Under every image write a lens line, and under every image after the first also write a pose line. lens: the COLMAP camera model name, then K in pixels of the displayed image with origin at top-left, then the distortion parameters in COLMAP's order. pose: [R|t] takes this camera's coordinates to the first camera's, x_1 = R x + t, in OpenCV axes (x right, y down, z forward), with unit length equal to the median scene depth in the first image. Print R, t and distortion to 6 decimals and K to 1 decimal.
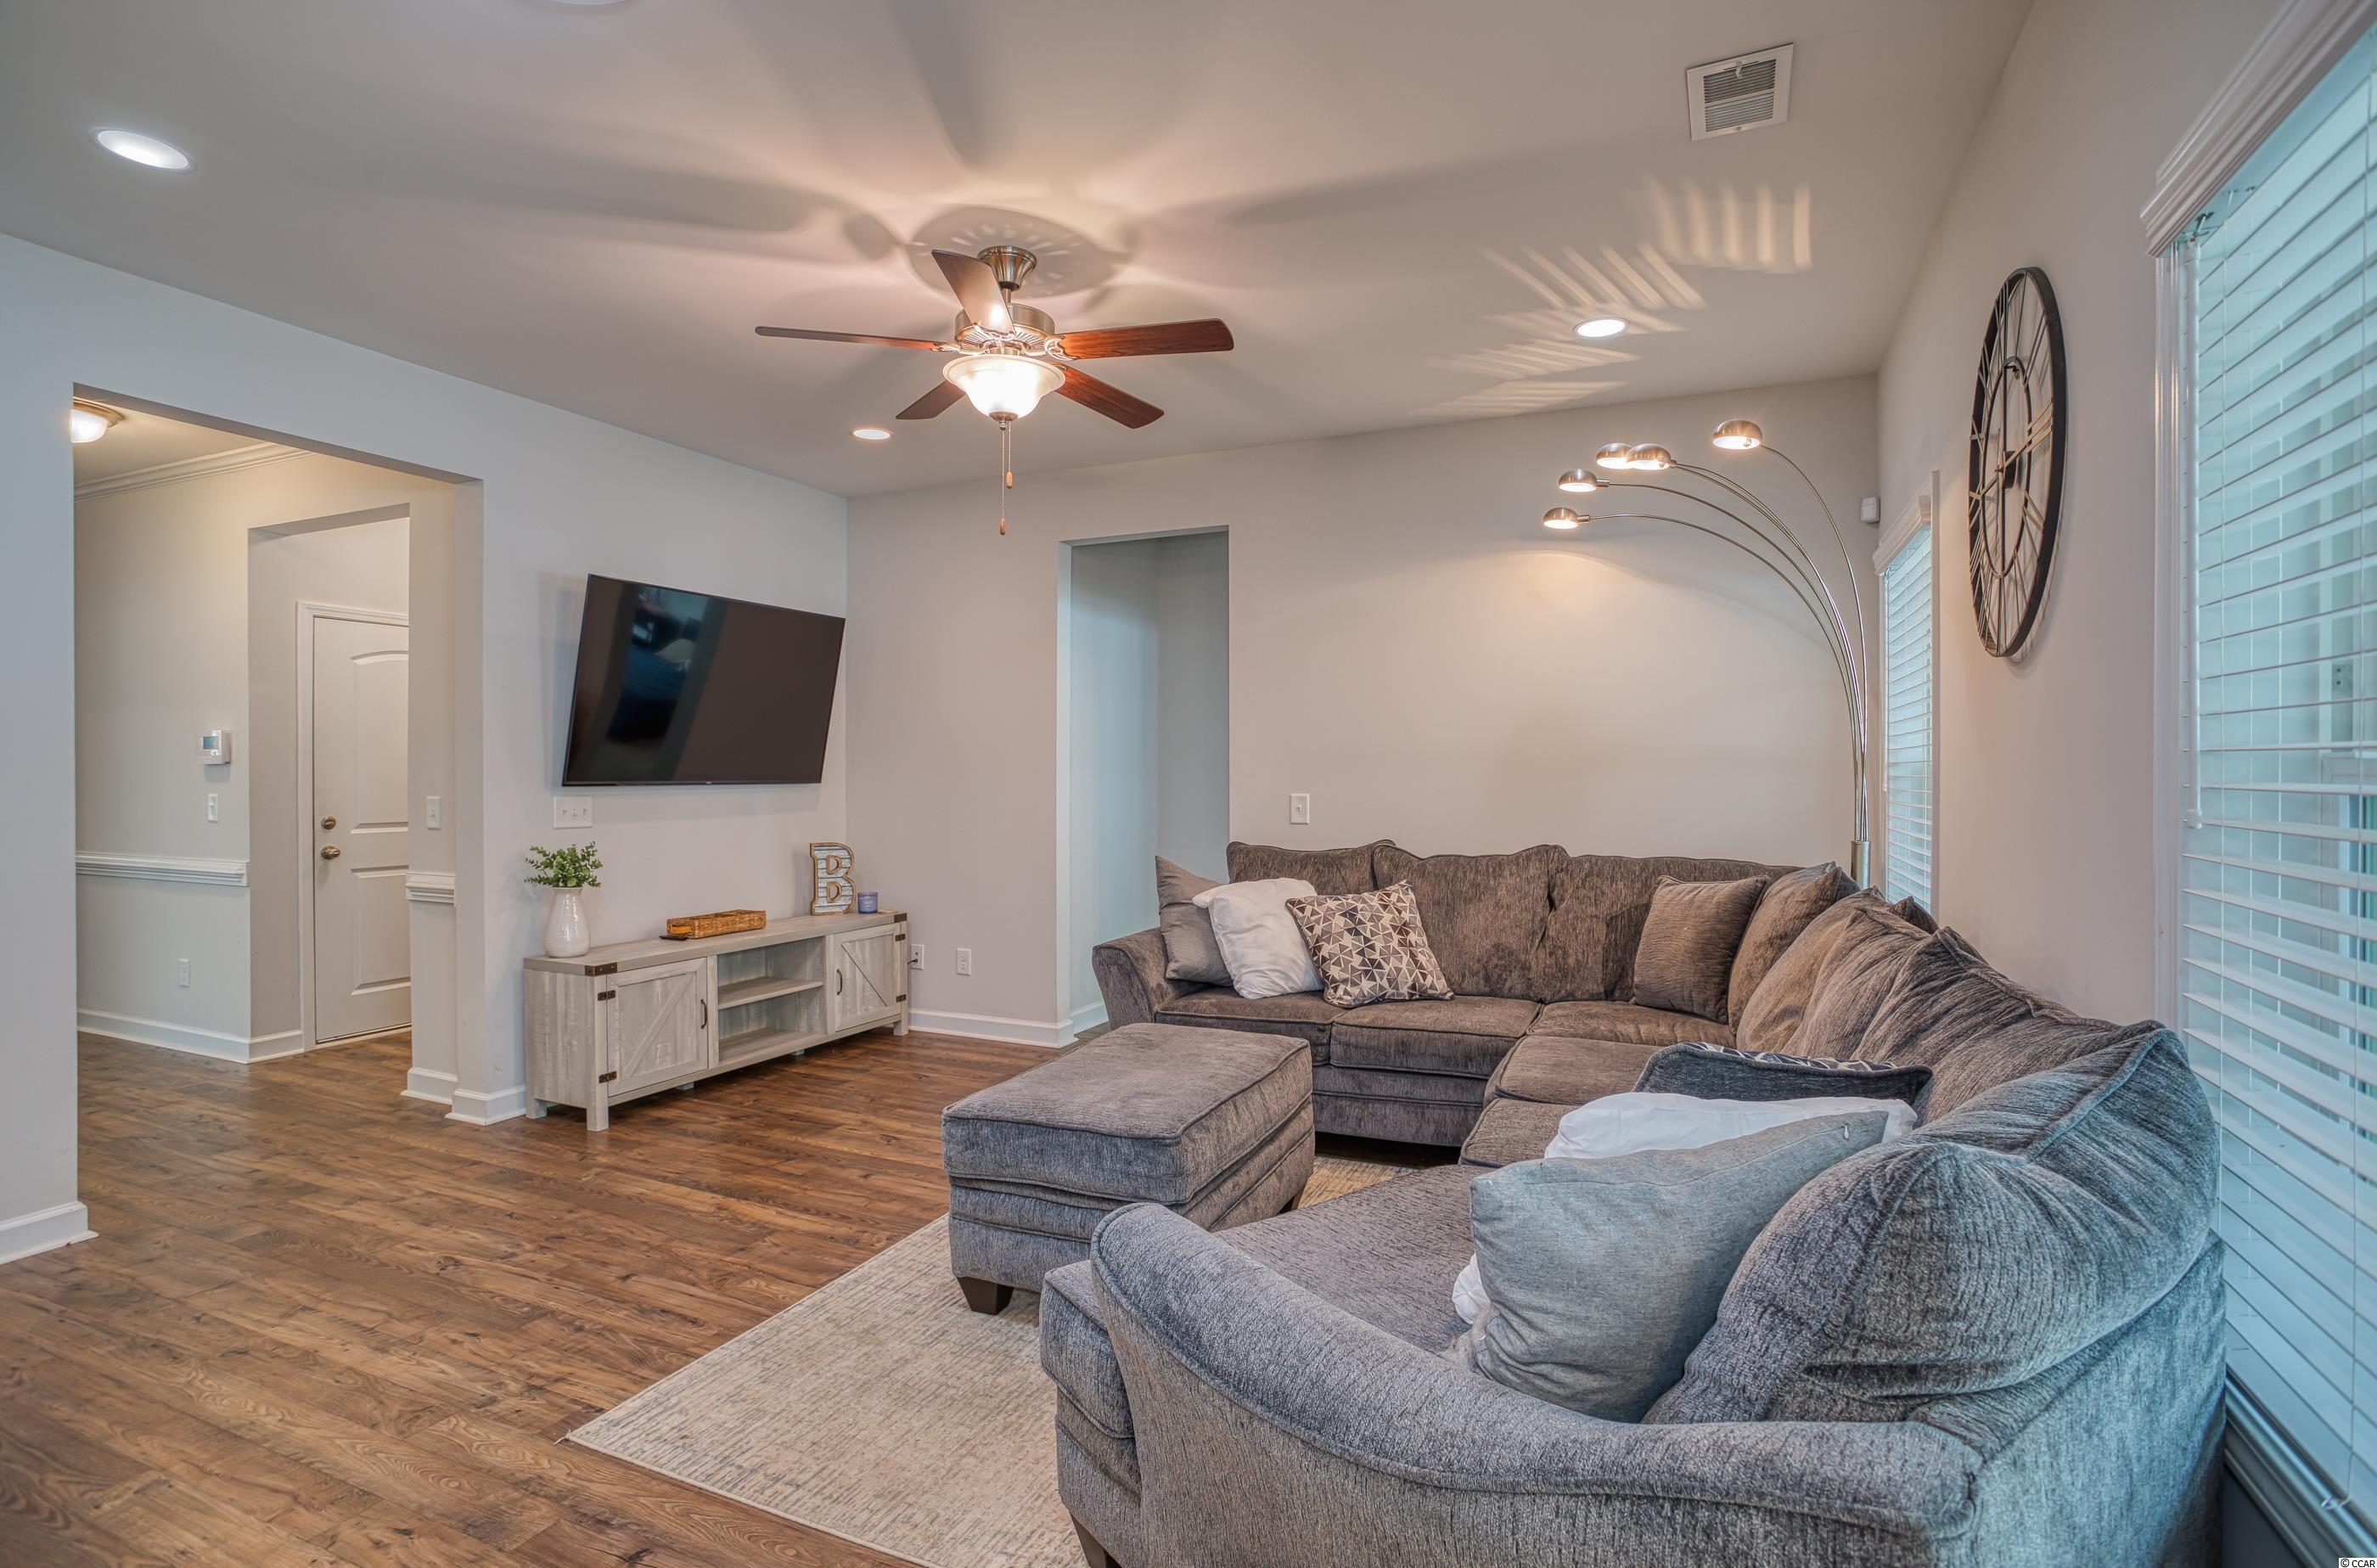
lens RADIAL K [[1151.0, 0, 1195.7], [0, 1151.0, 780.4], [0, 0, 1]] dist [-0.065499, 0.037049]
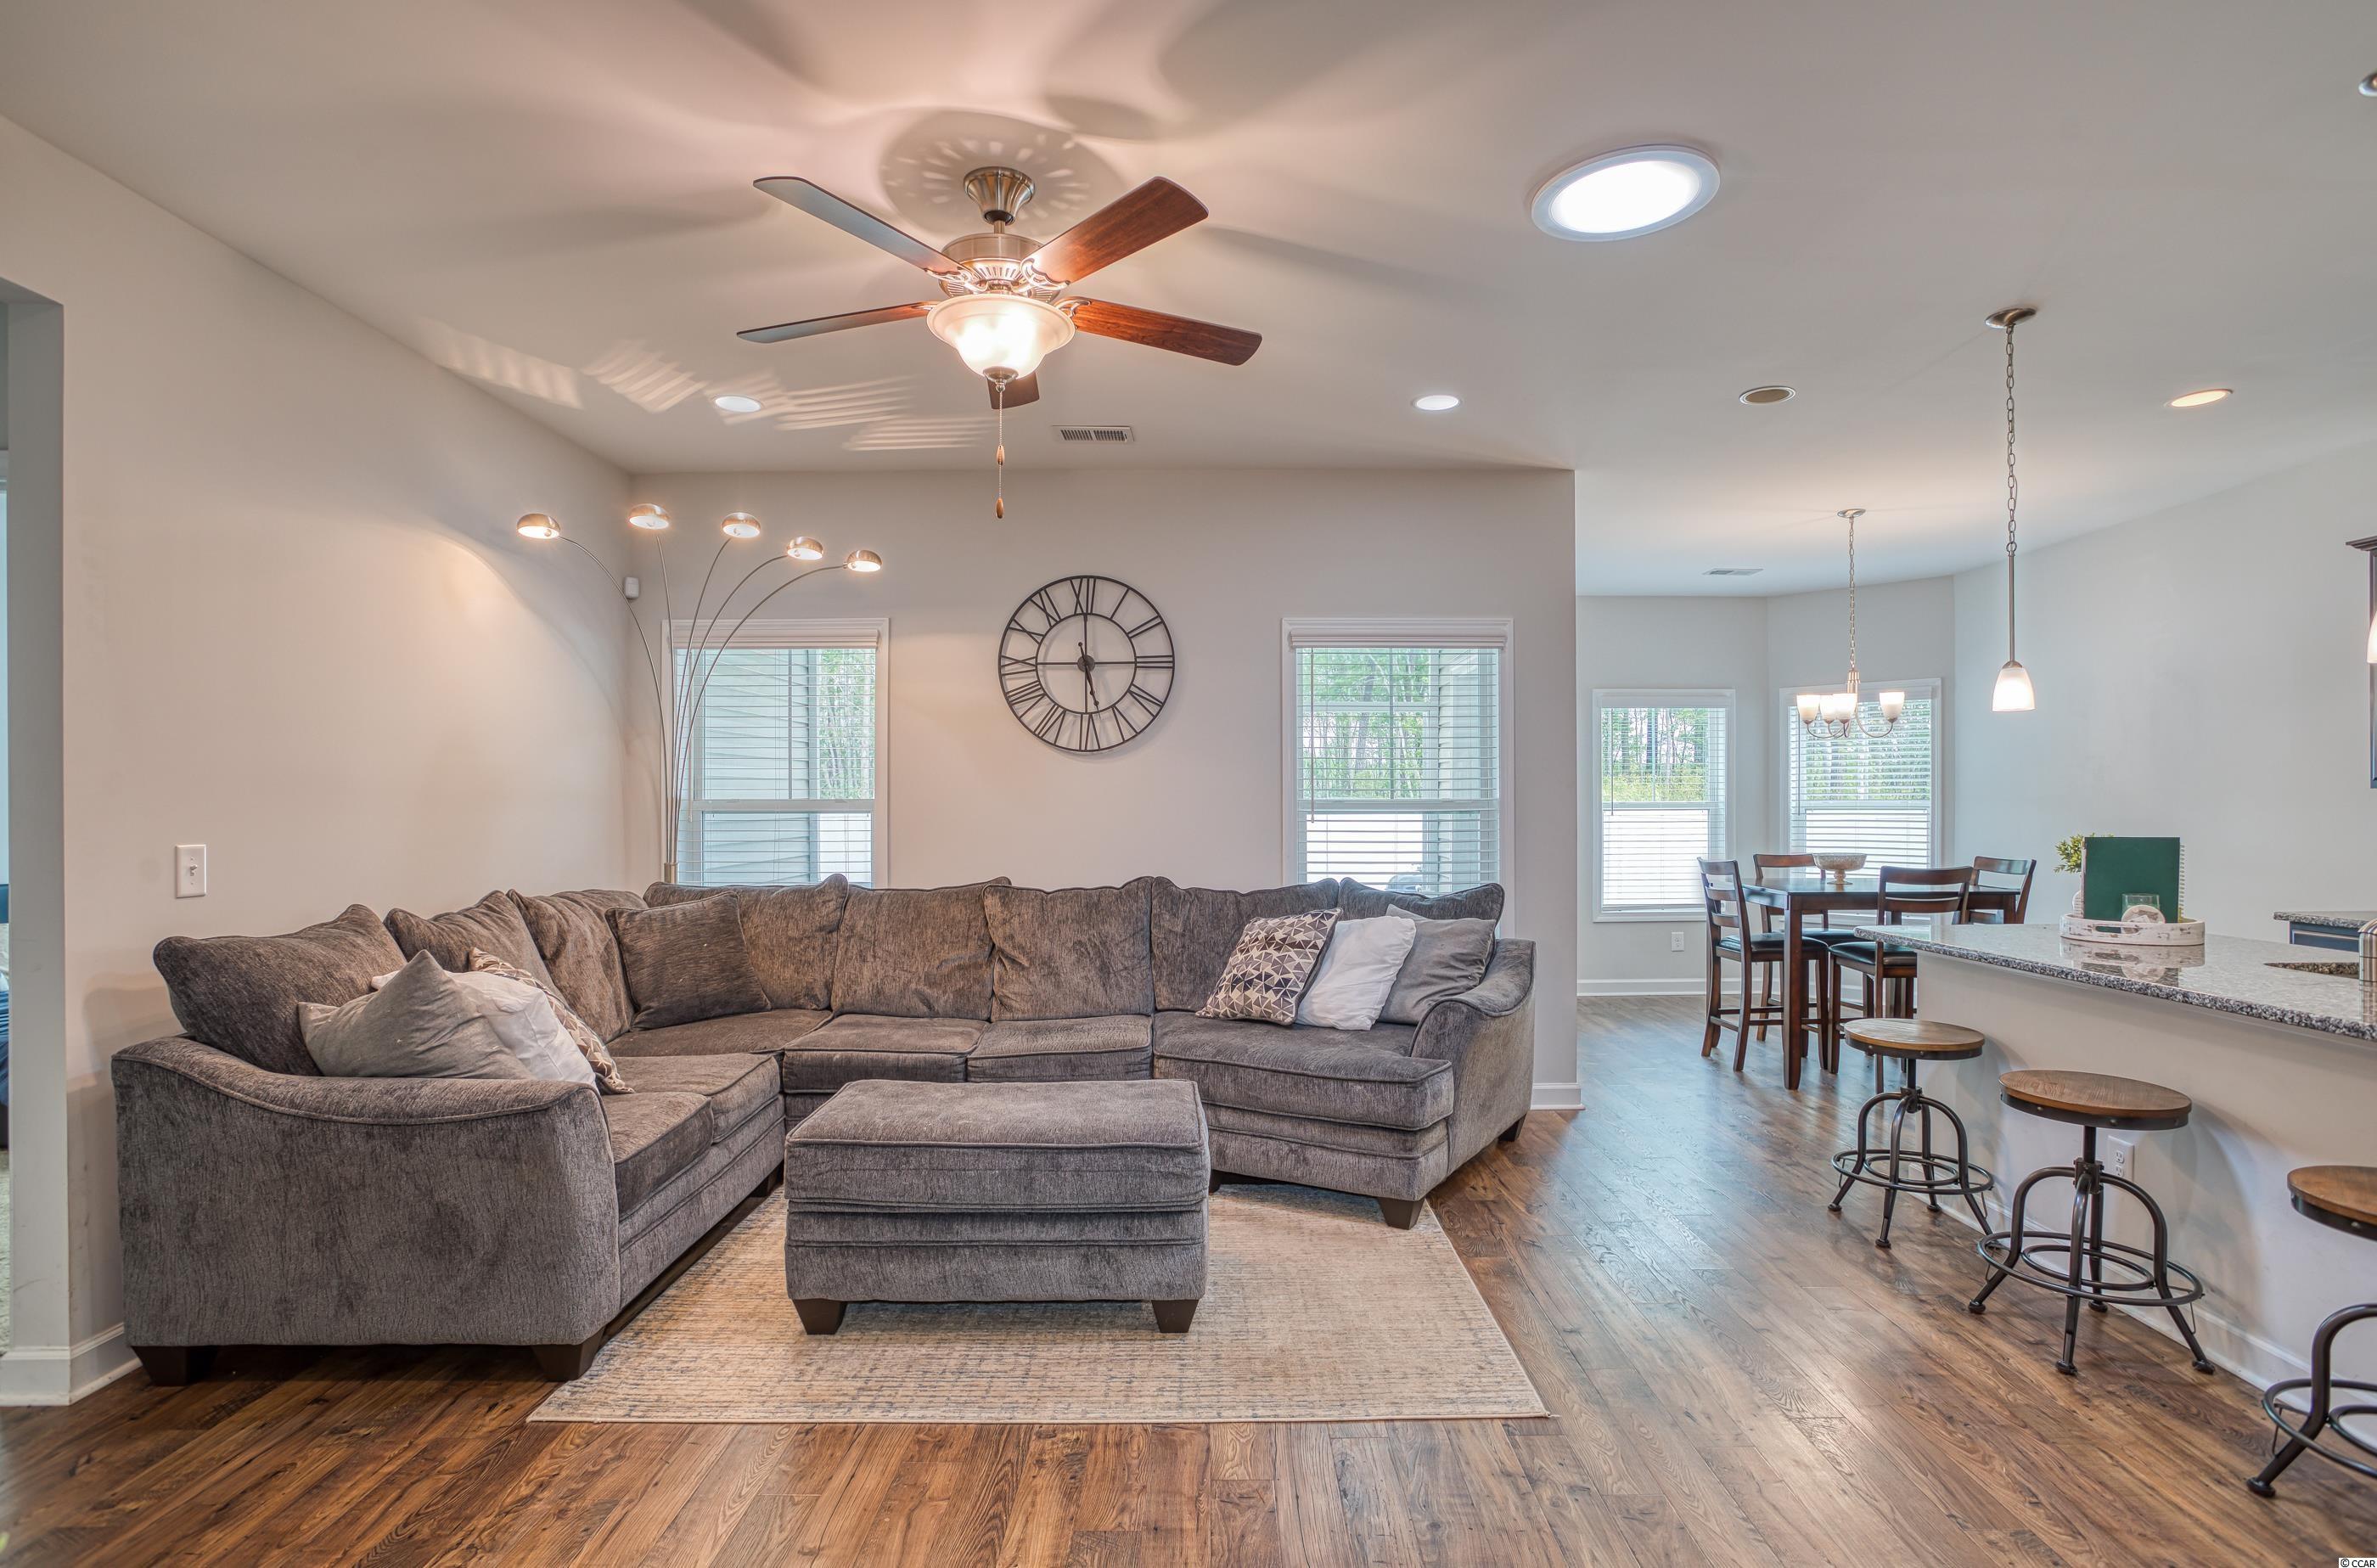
lens RADIAL K [[1184.0, 0, 1209.3], [0, 1184.0, 811.3], [0, 0, 1]] dist [-0.069598, 0.025385]
pose [[-0.410211, -0.003915, 0.911982, -1.001194], [0.008033, 0.999936, 0.007906, -0.008464], [-0.911955, 0.010569, -0.410153, 1.211810]]
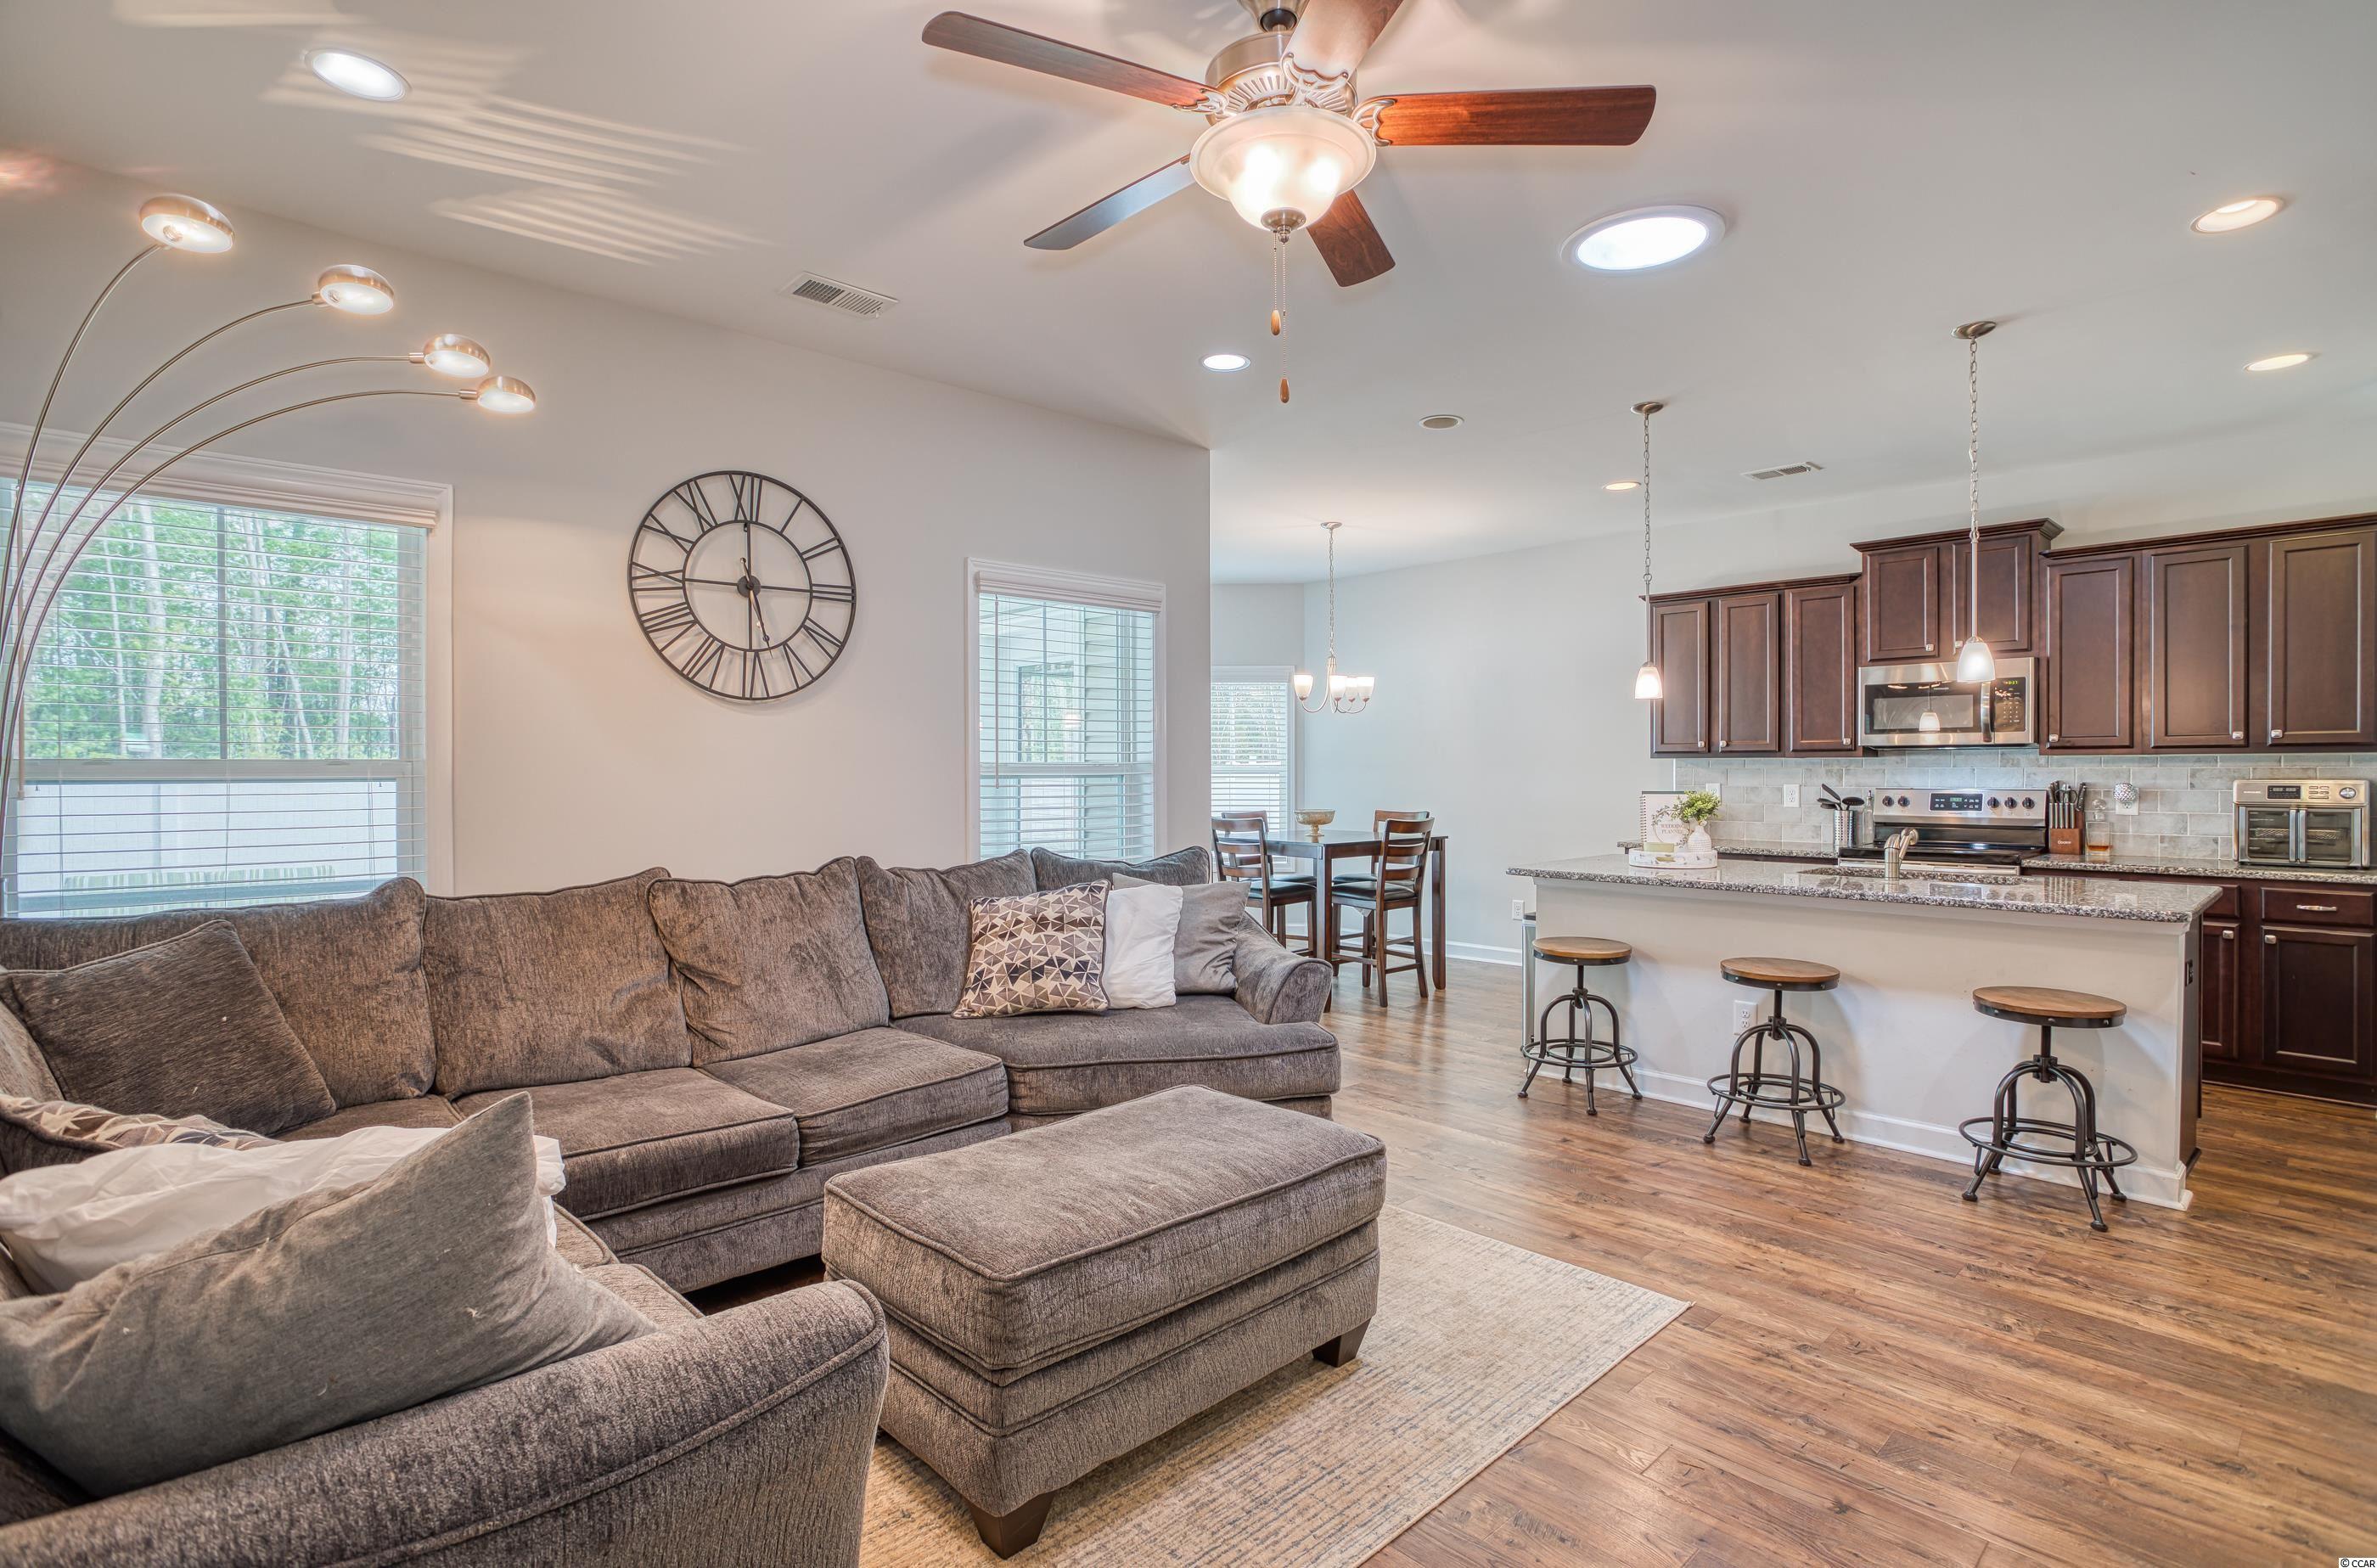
lens RADIAL K [[1151.0, 0, 1195.7], [0, 1151.0, 780.4], [0, 0, 1]] dist [-0.065499, 0.037049]
pose [[-0.920264, -0.001463, 0.391295, -0.375835], [0.004884, 0.999872, 0.015224, -0.009480], [-0.391267, 0.015921, -0.920140, 1.619671]]
